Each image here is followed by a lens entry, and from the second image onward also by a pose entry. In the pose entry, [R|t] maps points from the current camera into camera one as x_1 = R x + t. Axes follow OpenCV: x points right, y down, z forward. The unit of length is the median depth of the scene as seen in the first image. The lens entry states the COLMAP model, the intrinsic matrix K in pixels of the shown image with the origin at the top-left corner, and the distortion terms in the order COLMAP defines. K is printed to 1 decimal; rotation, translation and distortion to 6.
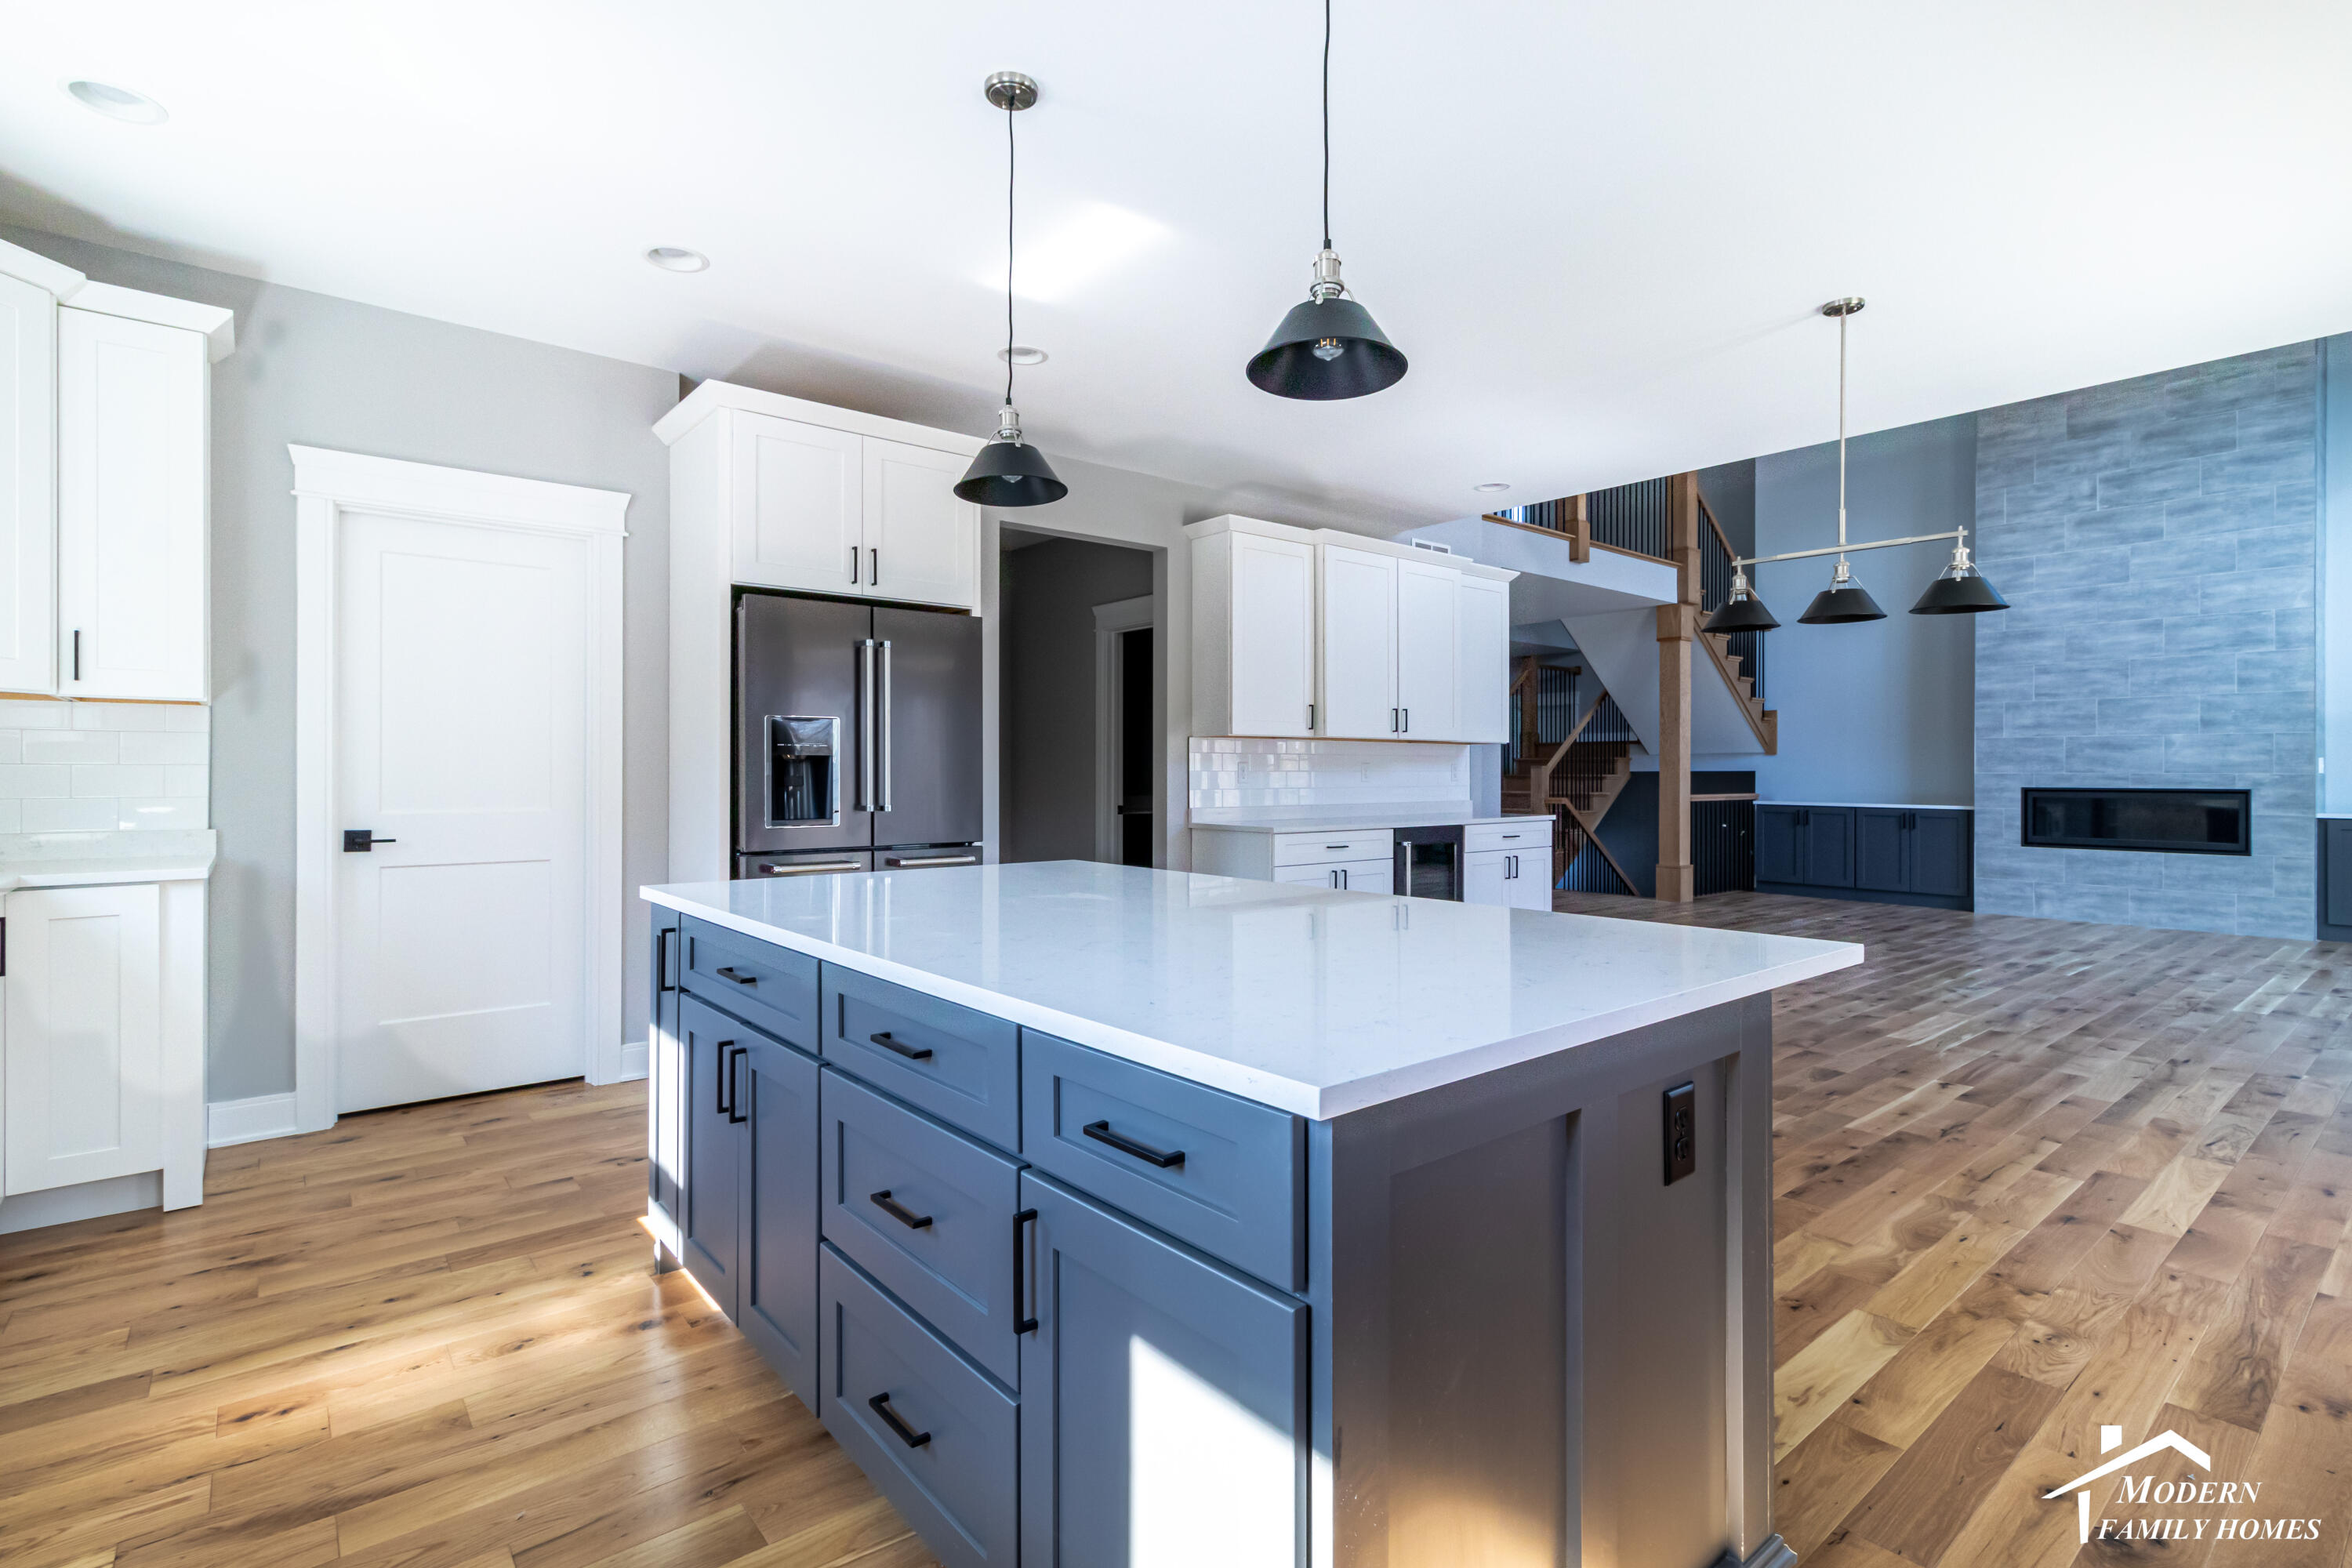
lens RADIAL K [[1090.7, 0, 1155.4], [0, 1090.7, 780.0], [0, 0, 1]] dist [0.006279, -0.000374]
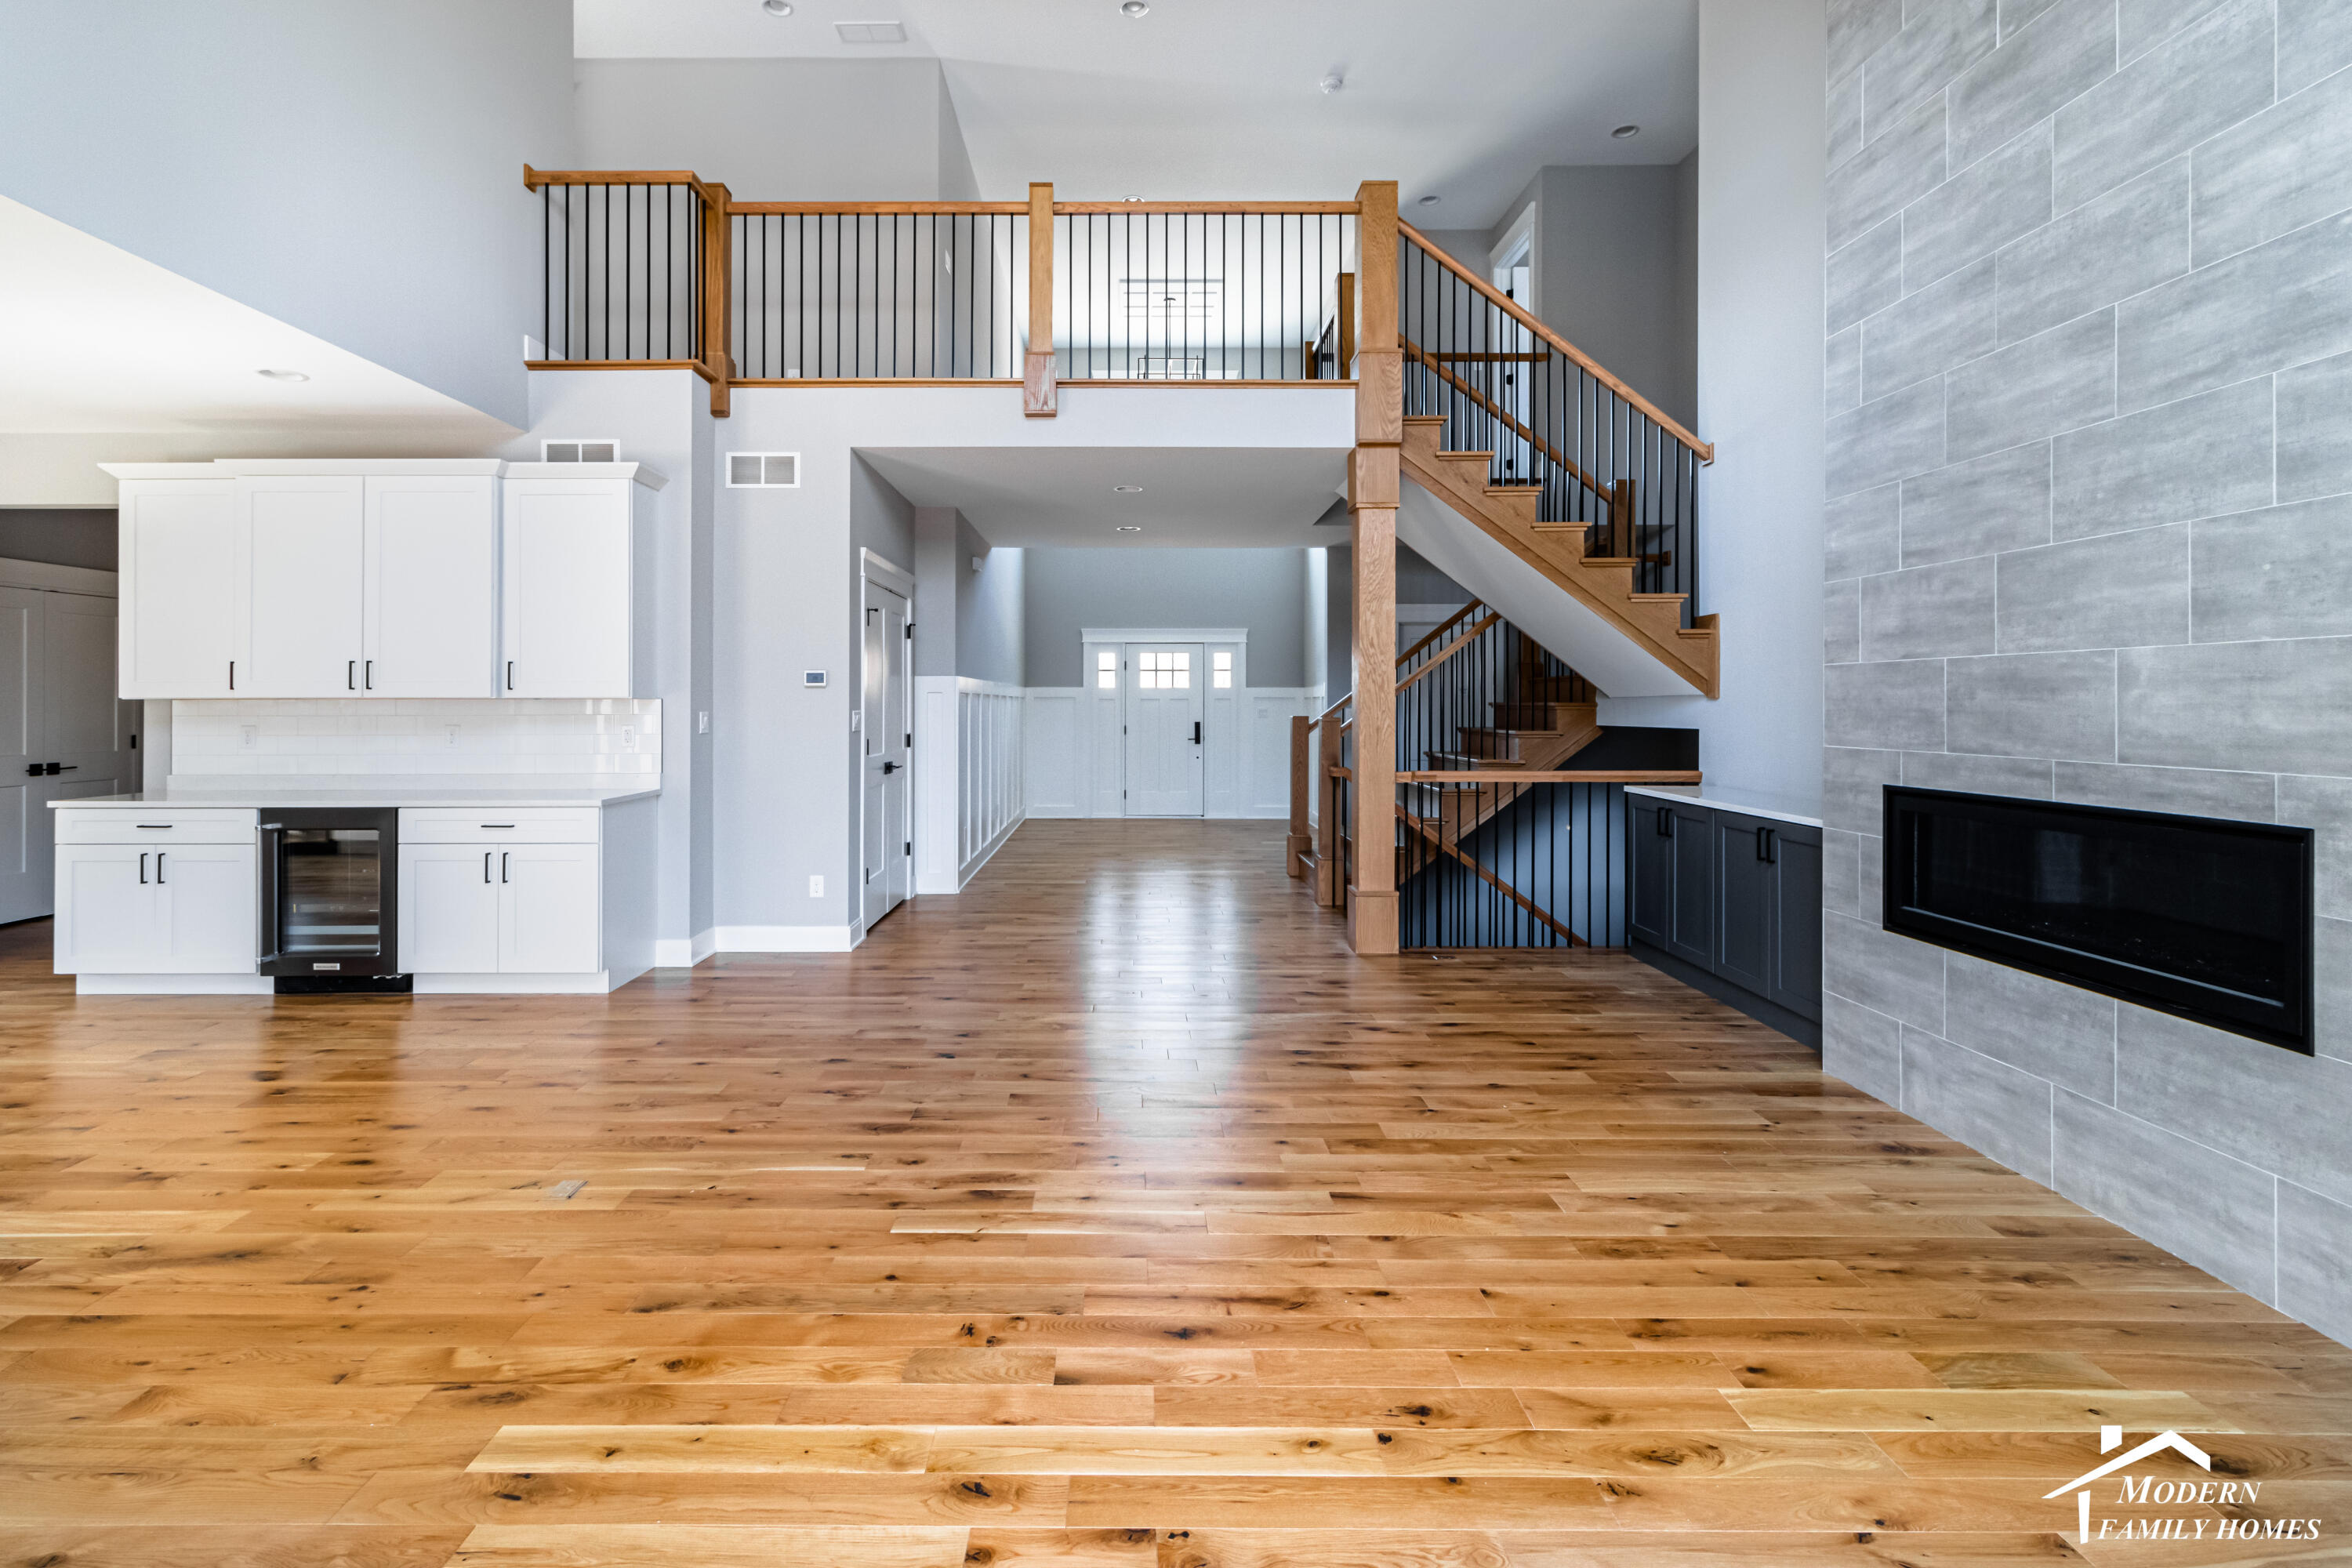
lens RADIAL K [[1090.7, 0, 1126.9], [0, 1090.7, 708.9], [0, 0, 1]] dist [0.006279, -0.000374]
pose [[0.782188, 0.000639, -0.623042, 0.900493], [-0.003654, 0.999987, -0.003561, -0.020735], [0.623031, 0.005062, 0.782180, 0.552203]]
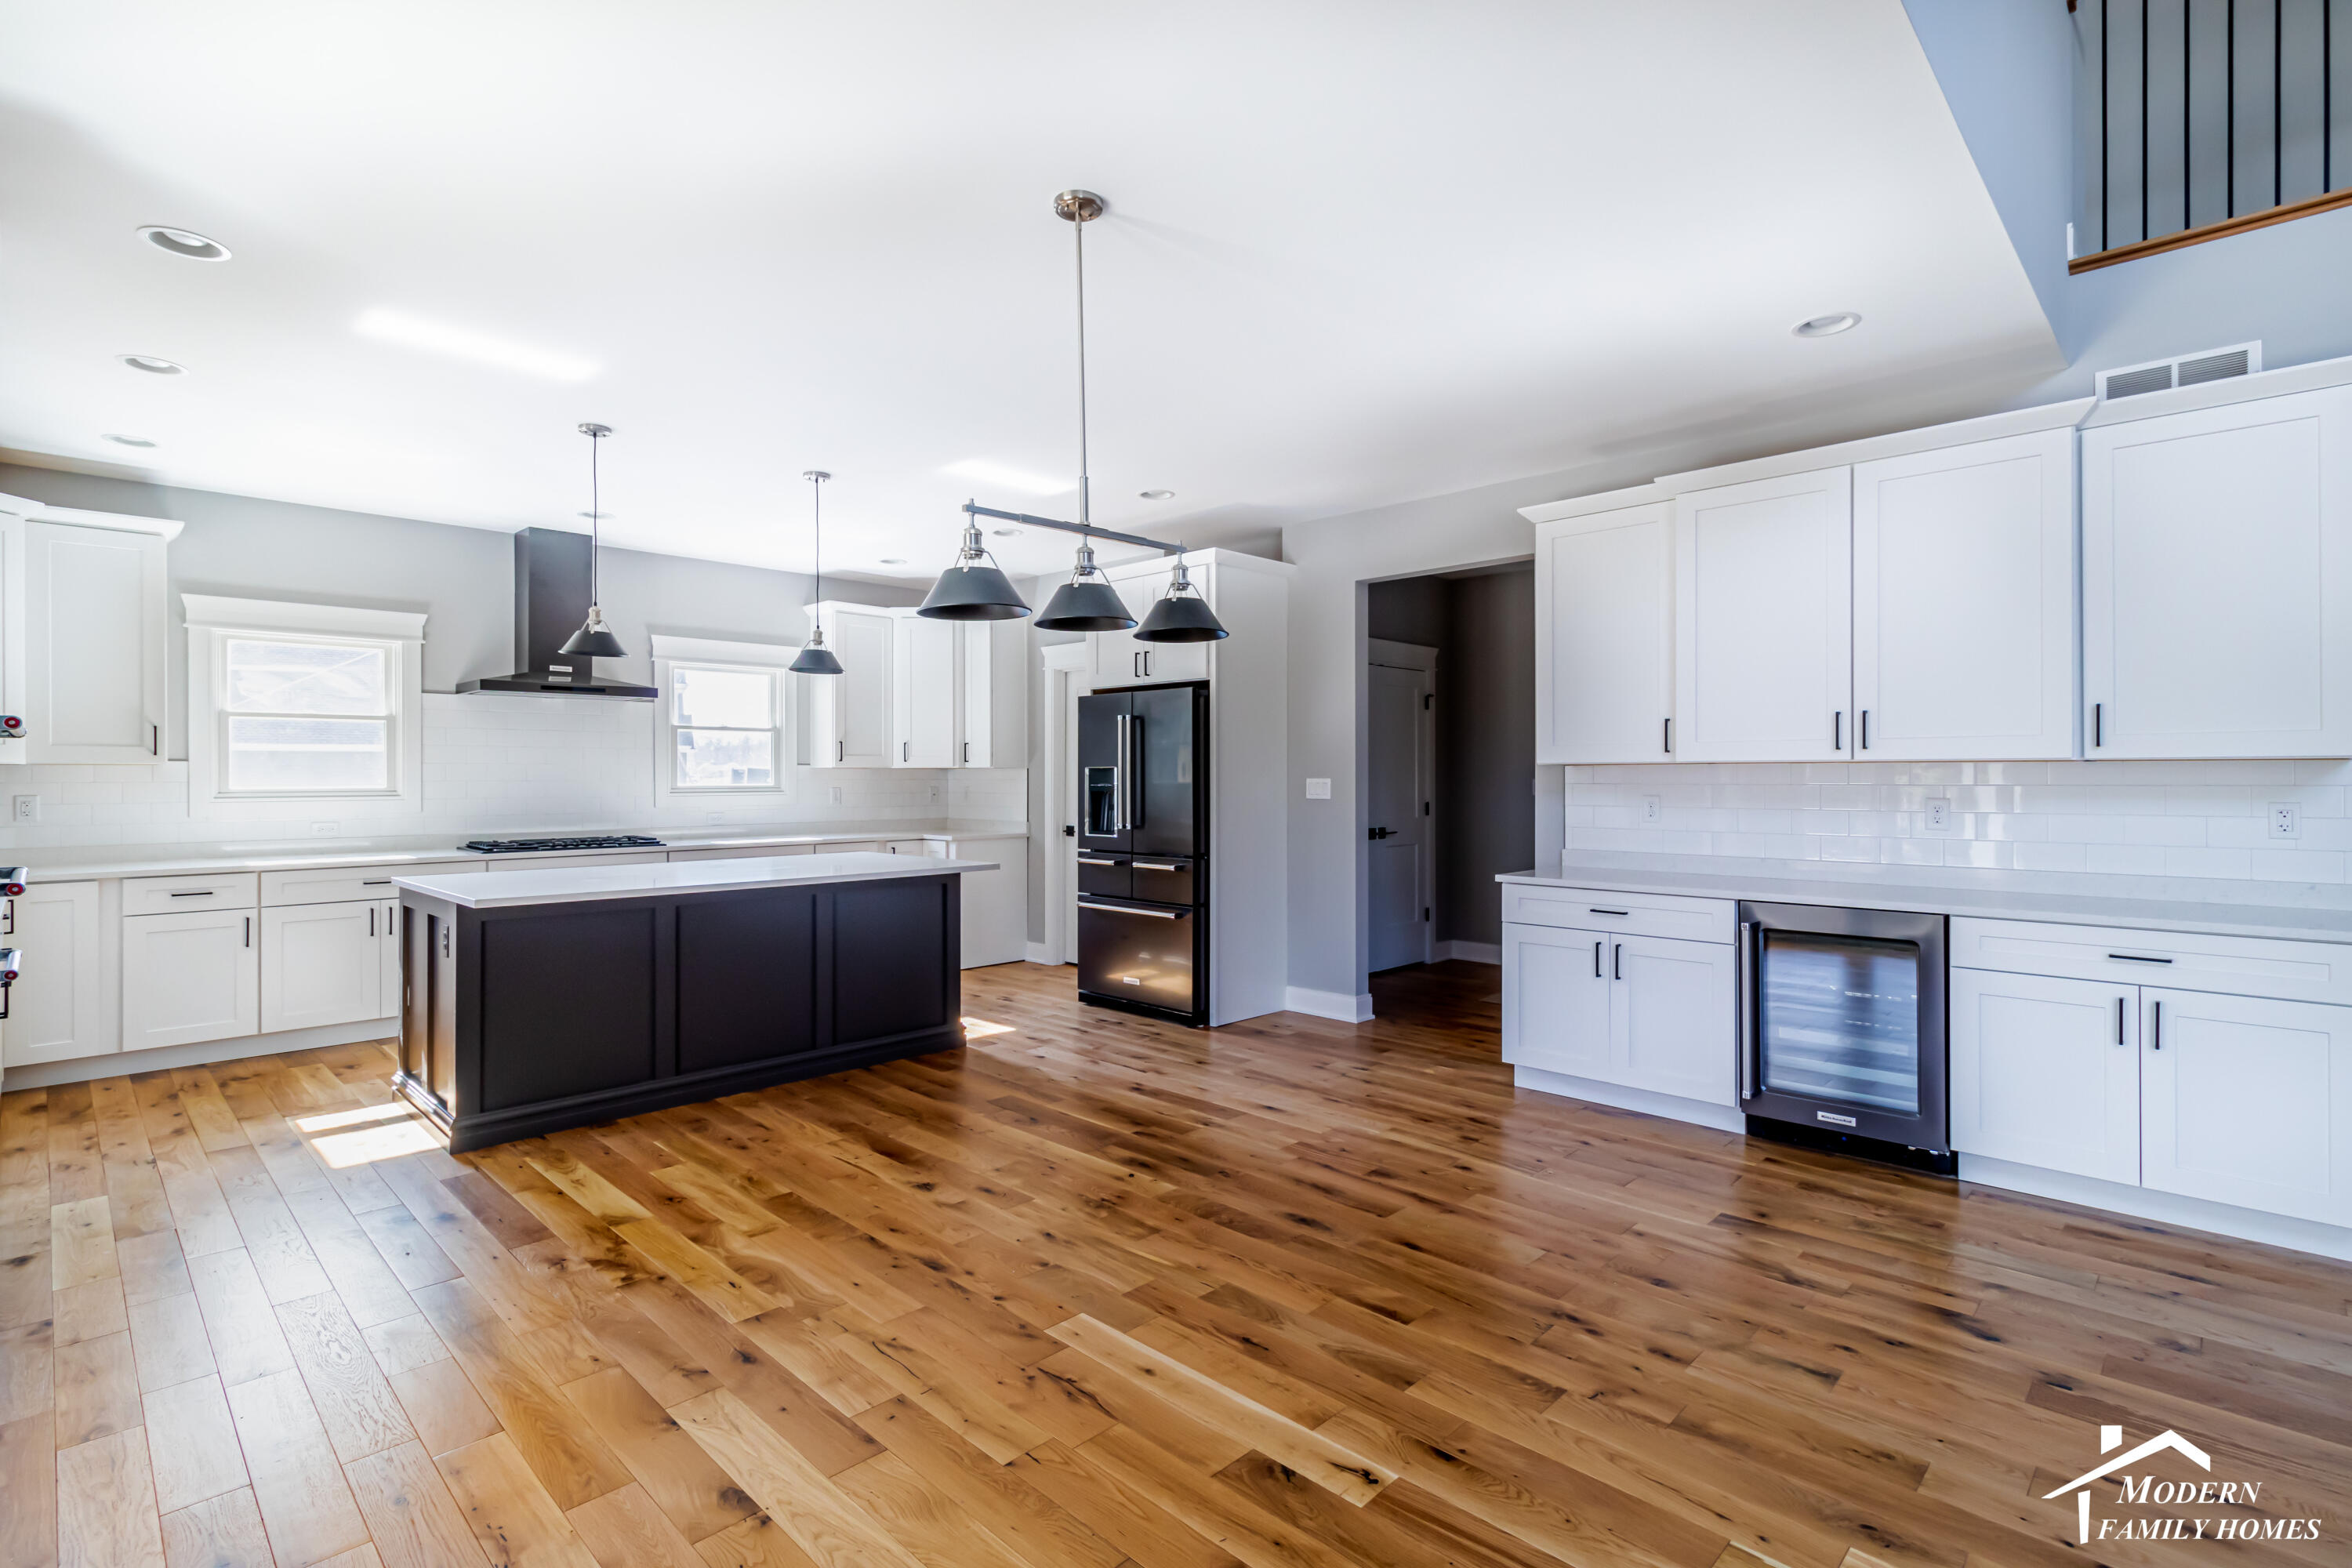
lens RADIAL K [[1090.7, 0, 1188.4], [0, 1090.7, 780.1], [0, 0, 1]] dist [0.006279, -0.000374]
pose [[0.134503, 0.003731, -0.990906, 0.601044], [-0.006182, 0.999977, 0.002926, -0.019063], [0.990894, 0.005733, 0.134523, 0.426865]]
